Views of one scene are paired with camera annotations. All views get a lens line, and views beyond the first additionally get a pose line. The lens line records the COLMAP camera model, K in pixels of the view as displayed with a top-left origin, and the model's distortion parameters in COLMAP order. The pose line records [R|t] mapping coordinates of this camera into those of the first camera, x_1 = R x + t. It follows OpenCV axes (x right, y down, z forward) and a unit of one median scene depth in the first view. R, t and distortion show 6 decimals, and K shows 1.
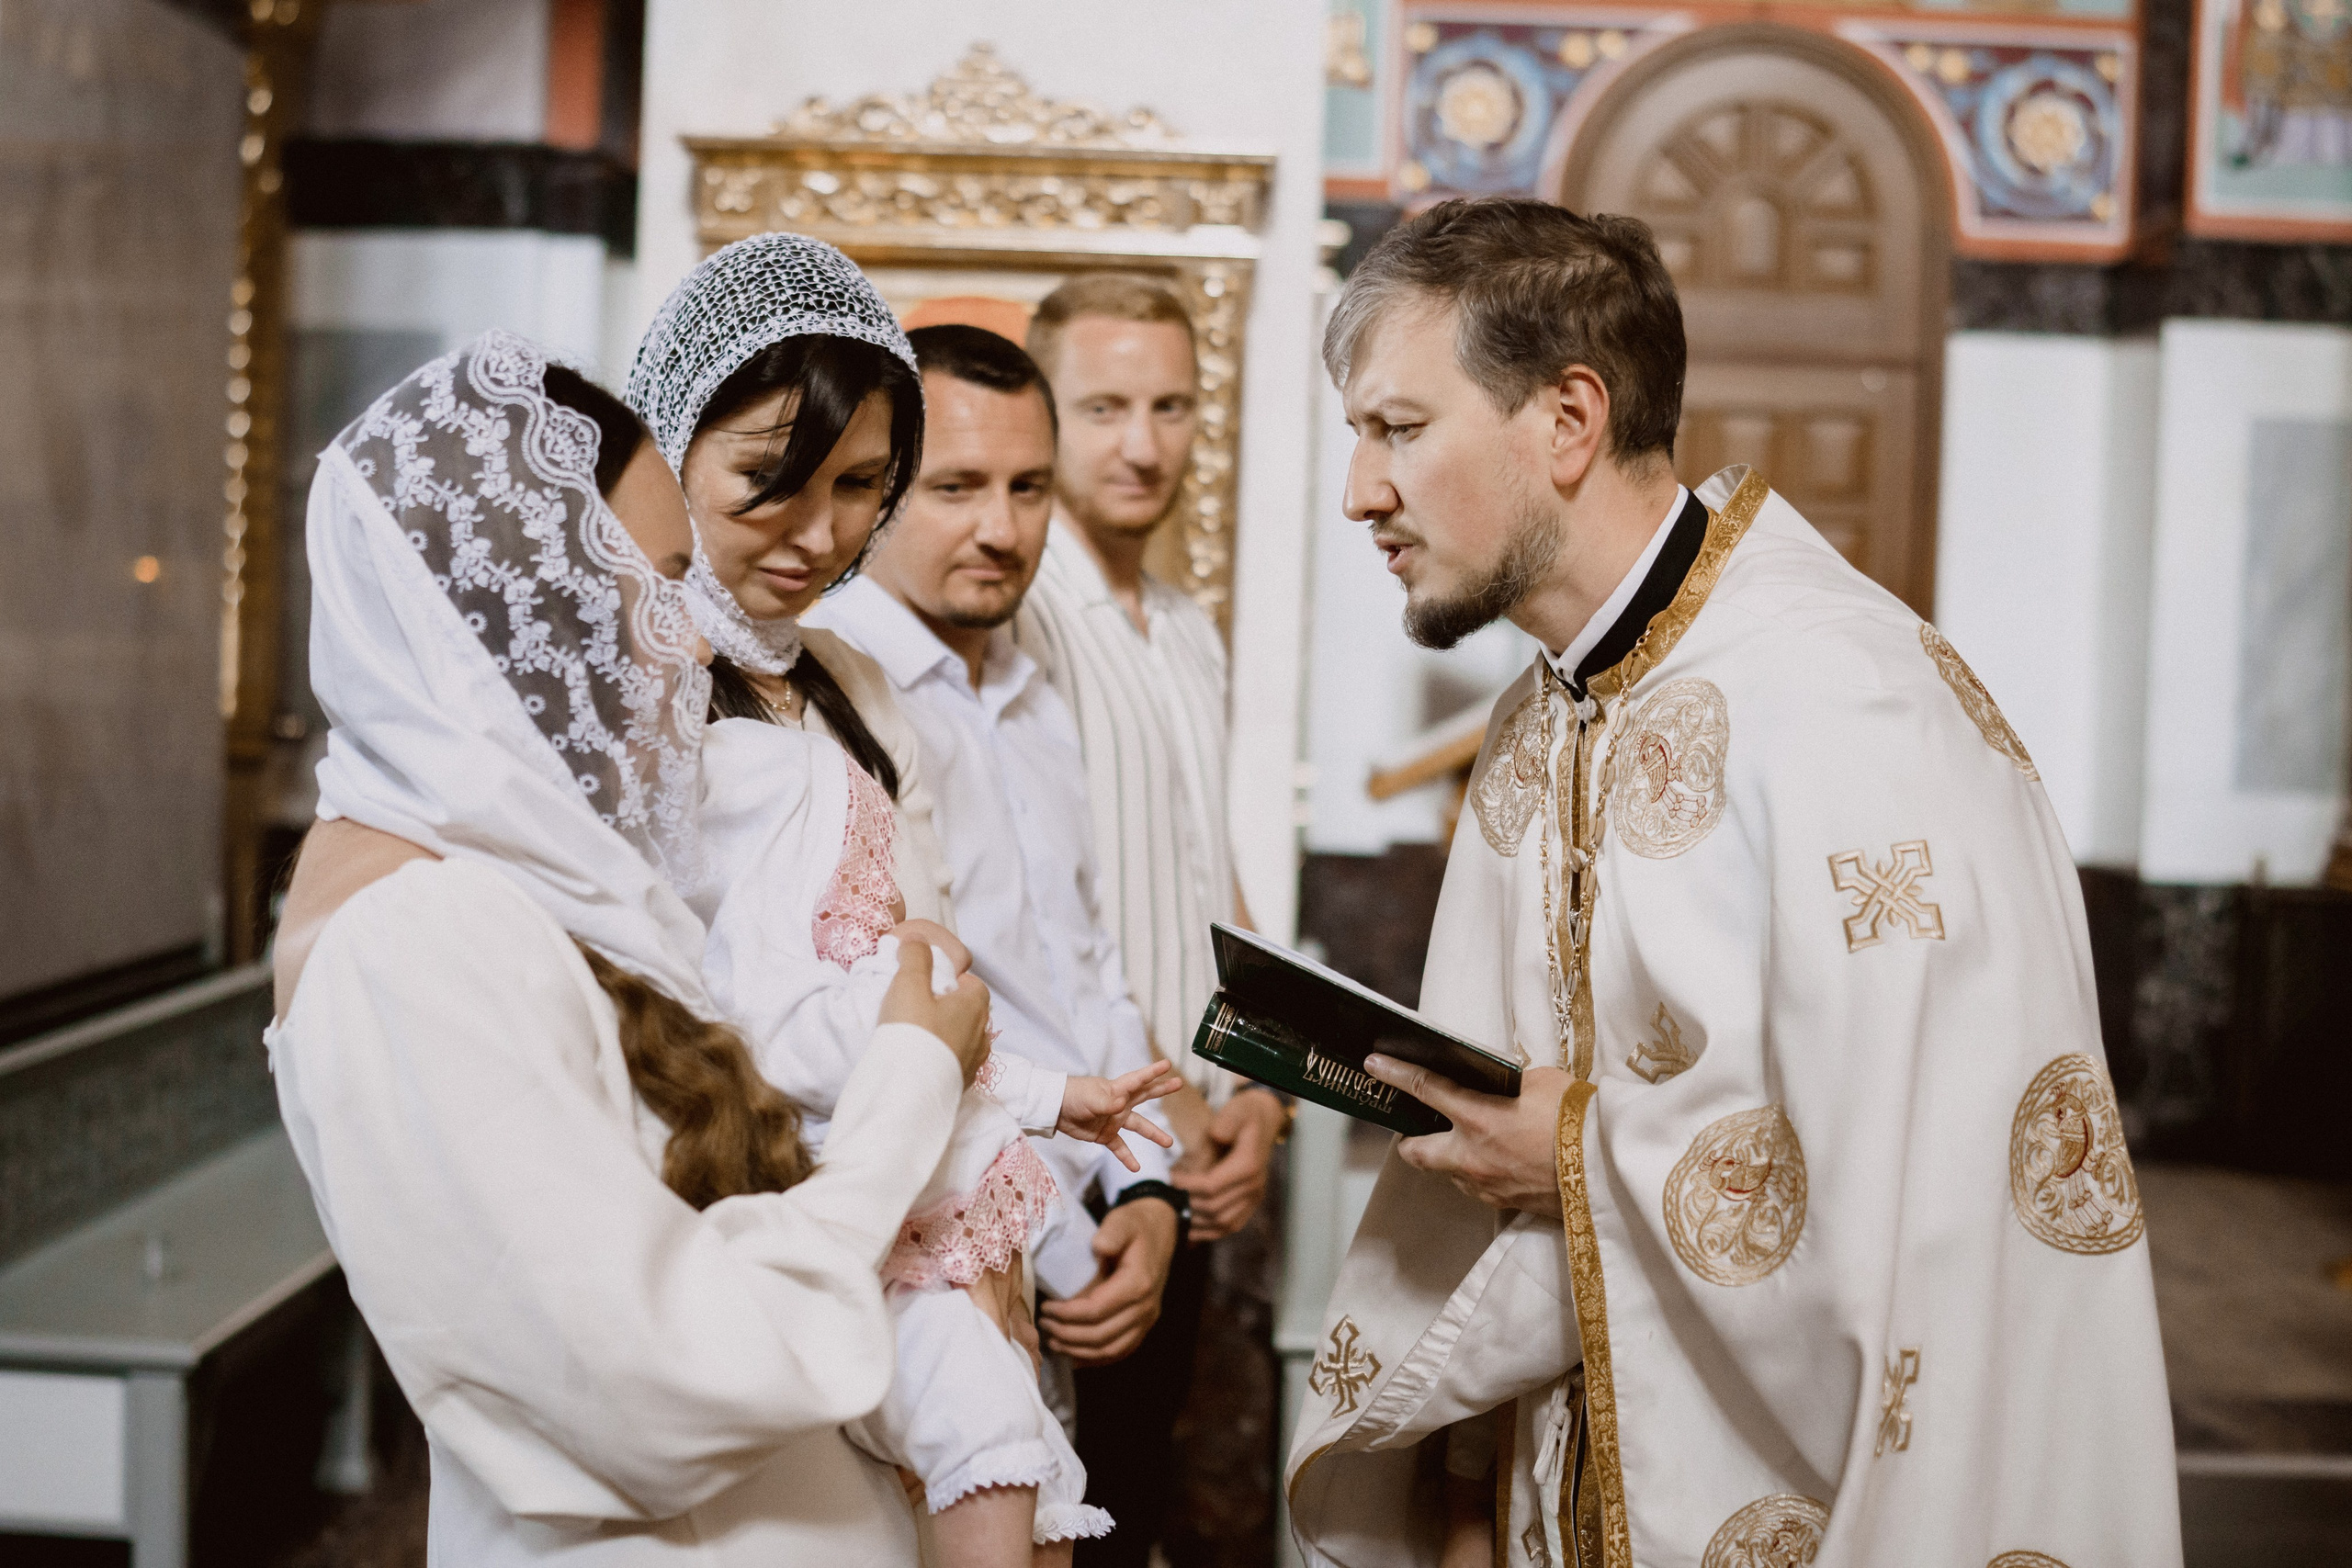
lens RADIAL K [[3534.7, 0, 1113.7], [0, 3534.7, 780.7], [0, 0, 1]] dist [-0.128499, 0.104195]
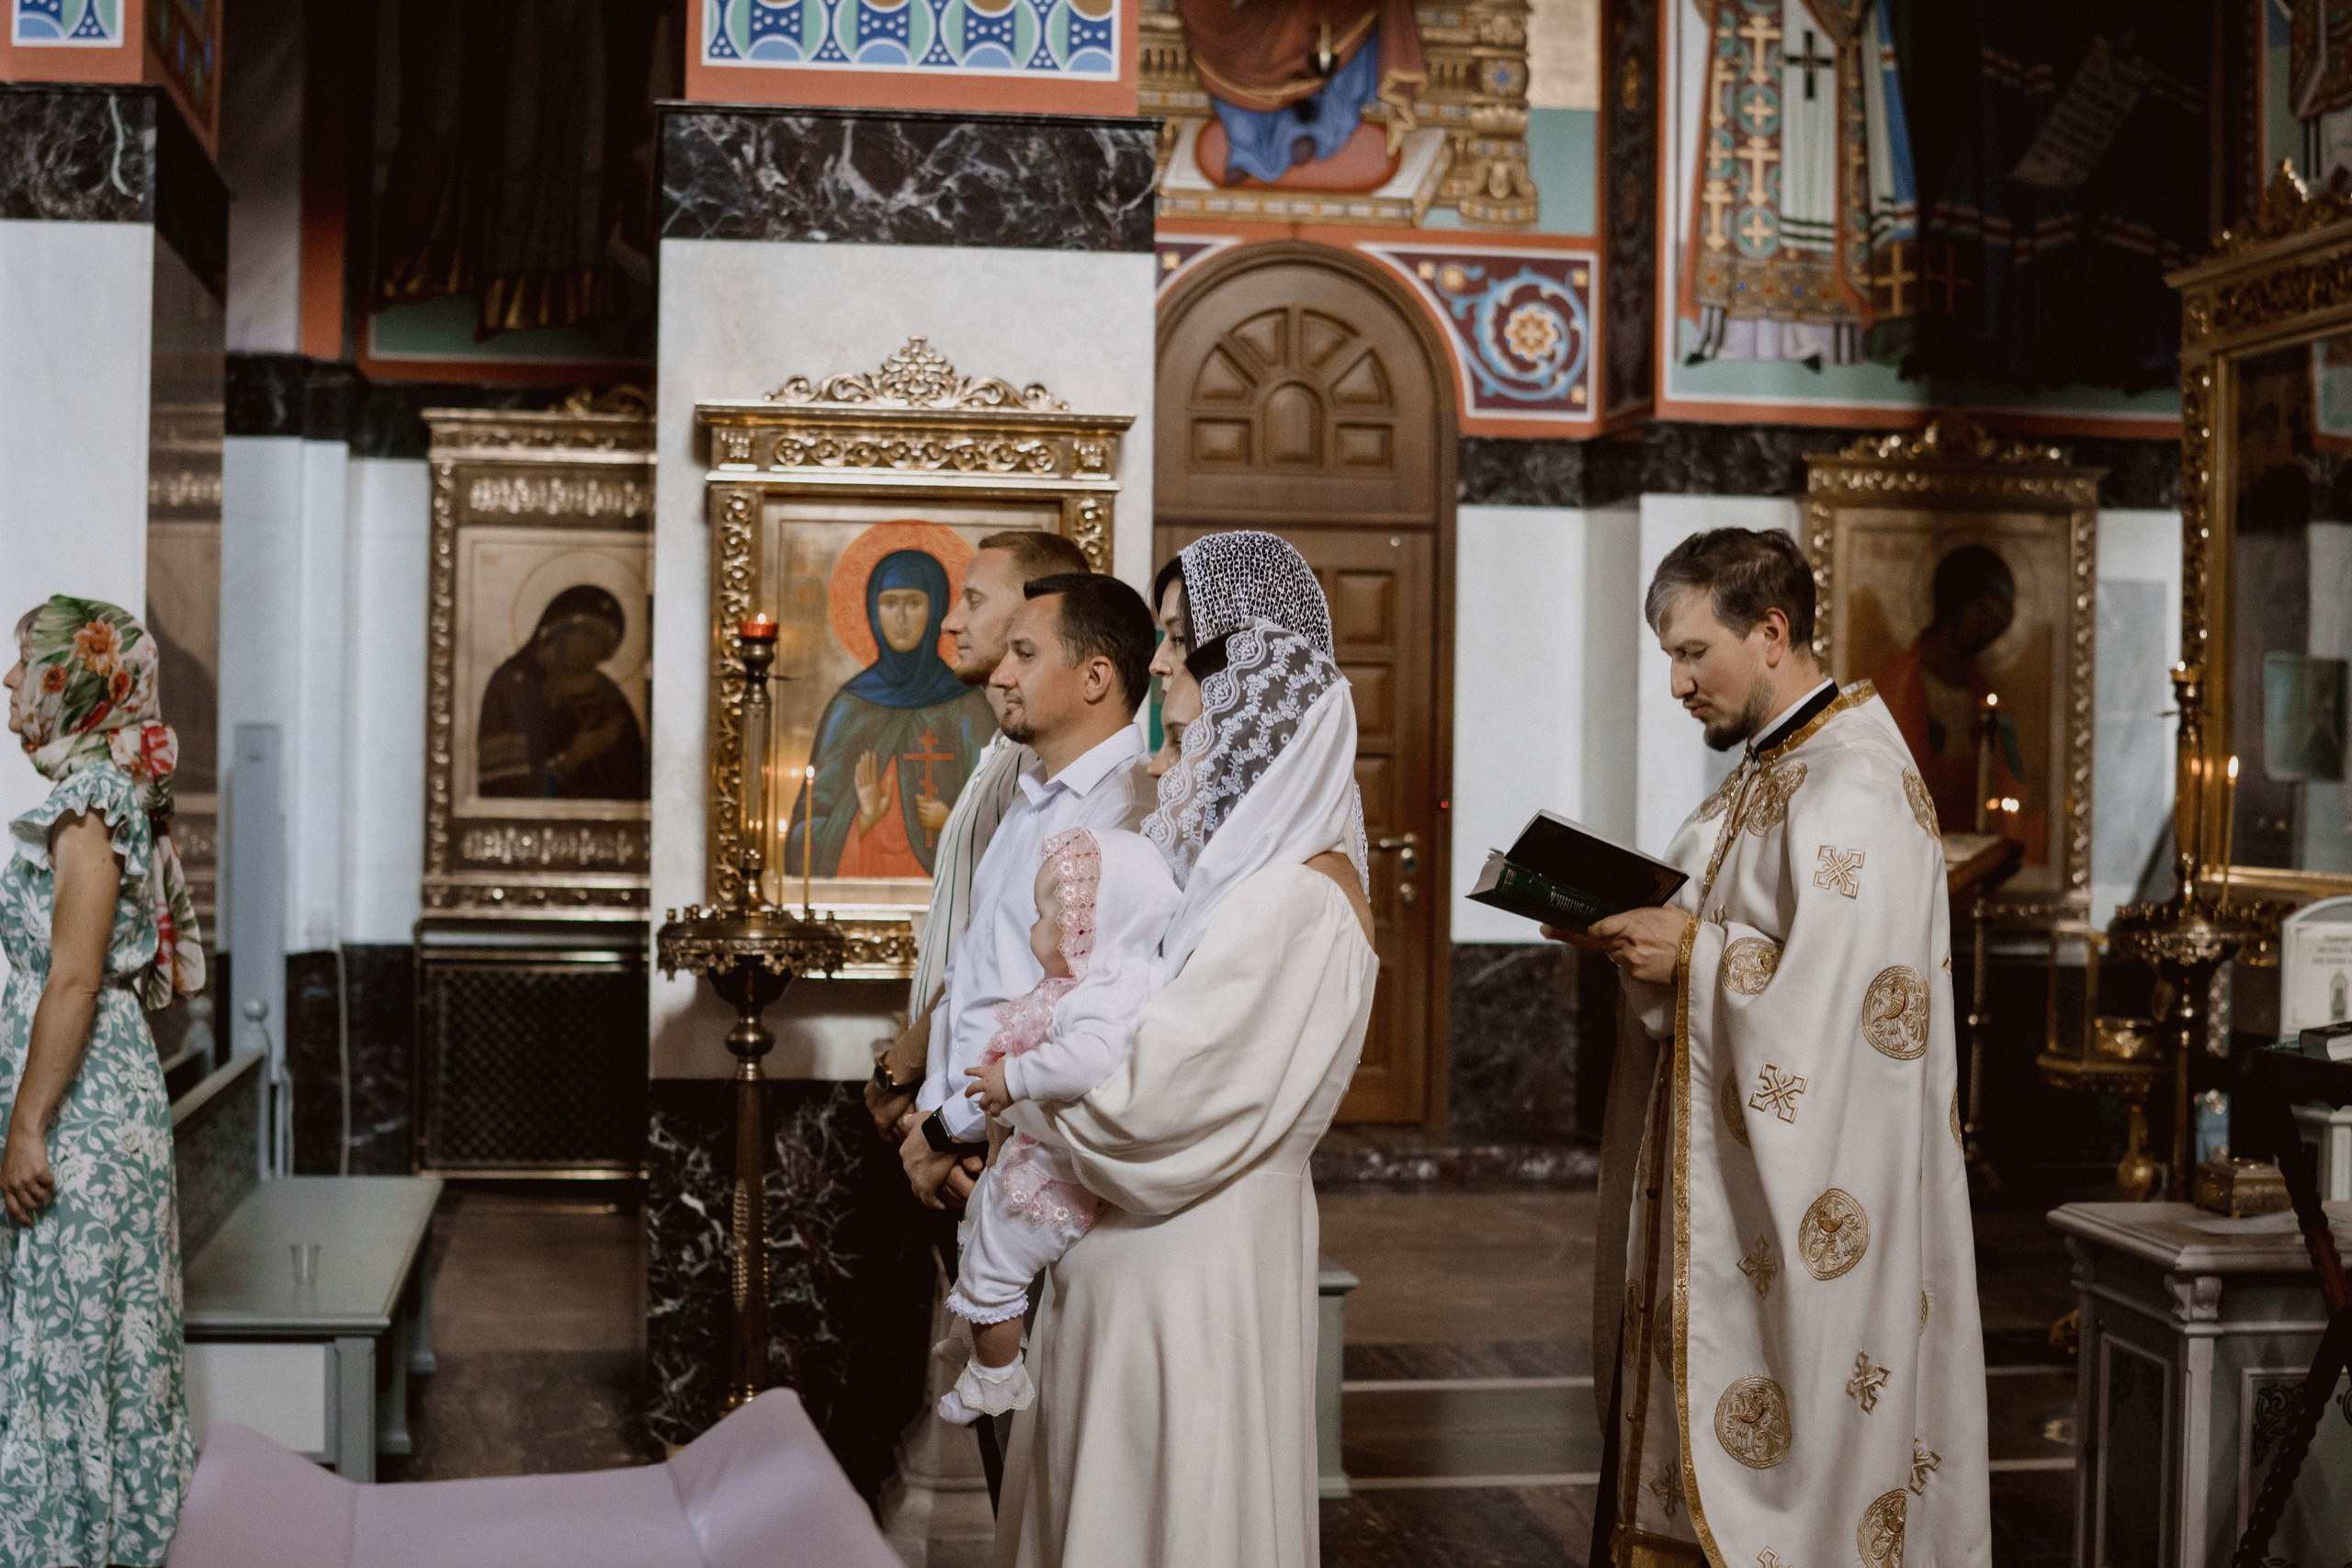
lens RADIAL K [[3501.6, 0, 1177.0], [0, 3501.6, 870.1], [0, 0, 1]] dist [-0.257007, 0.529978]
pose [[0.982080, -0.030818, 0.185930, -0.079489], [0.033572, 0.999368, -0.011681, 0.006653], [-0.185452, 0.017714, 0.982494, -0.138869]]
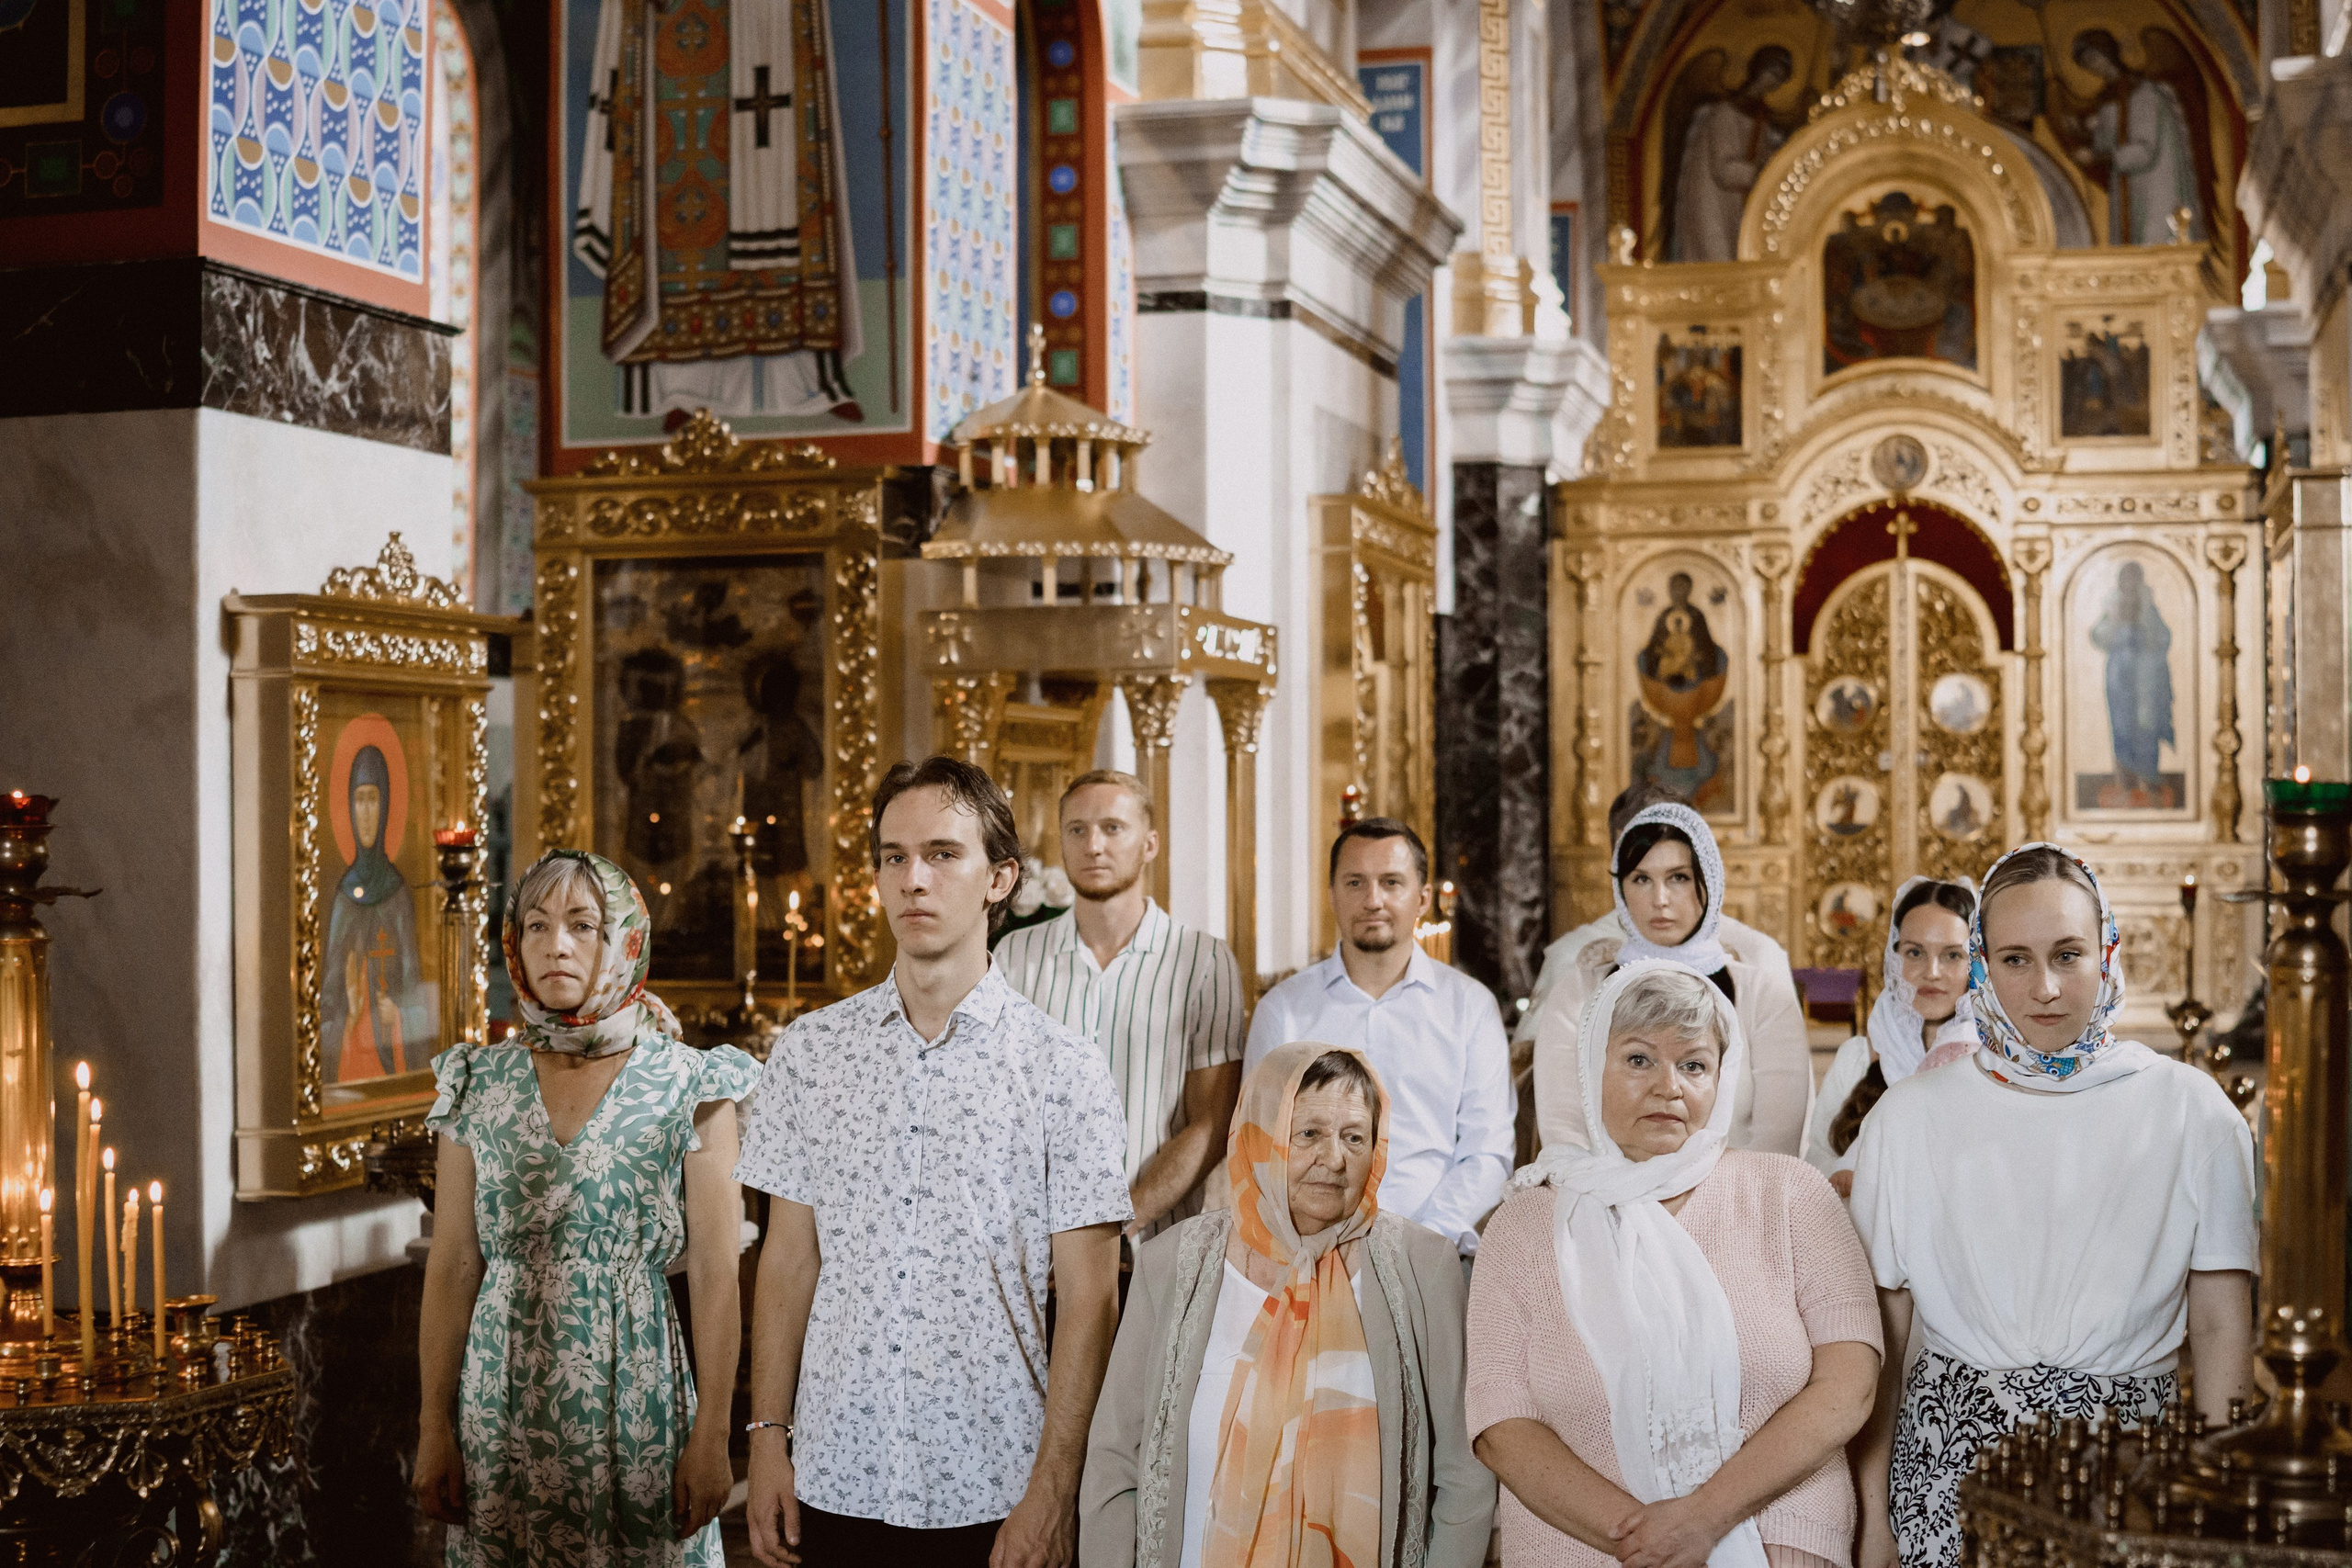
lens RADIAL K [[3403.1, 0, 1176.0], [0, 3403.1, 784.0], [0, 0, 1]] dist [-0.236710, 0.066482]
pose [[0.238791, -0.031785, 0.970551, -0.495383], [0.056889, 0.998205, 0.018694, -0.048333], [-0.969403, 0.050749, 0.240171, 0.160660]]
